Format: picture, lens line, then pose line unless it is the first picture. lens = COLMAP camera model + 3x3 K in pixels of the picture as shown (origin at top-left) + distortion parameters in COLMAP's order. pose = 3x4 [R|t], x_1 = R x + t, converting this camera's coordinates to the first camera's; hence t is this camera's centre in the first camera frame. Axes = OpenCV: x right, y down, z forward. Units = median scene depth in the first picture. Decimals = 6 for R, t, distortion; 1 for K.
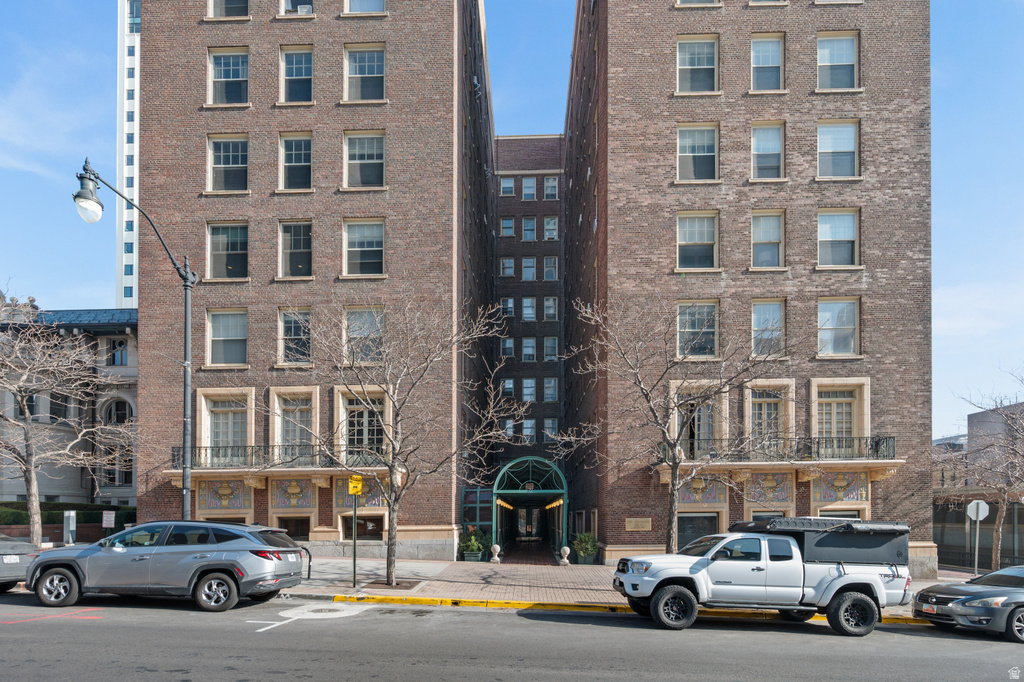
lens RADIAL K [[405.0, 0, 512.0], [0, 405.0, 341.0], [0, 0, 1]] dist [-0.000128, -0.000006]
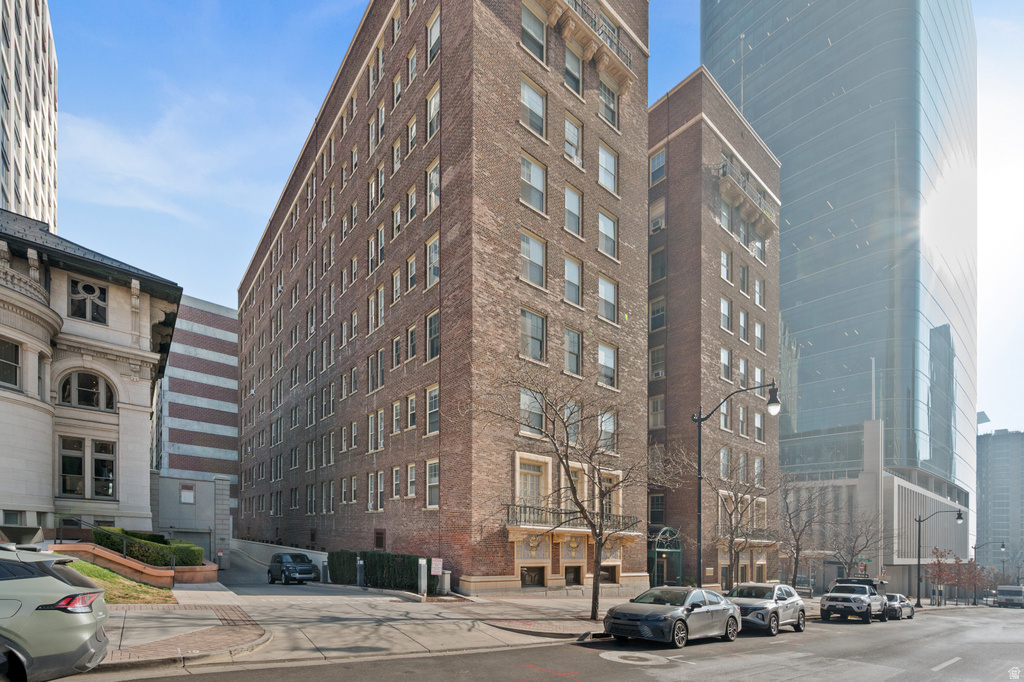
lens RADIAL K [[425.4, 0, 512.9], [0, 425.4, 326.1], [0, 0, 1]] dist [-0.045549, -0.000036]
pose [[0.761088, 0.331590, 0.557489, -0.540505], [-0.262682, 0.943392, -0.202507, 0.009443], [-0.593080, 0.007683, 0.805107, 0.008078]]
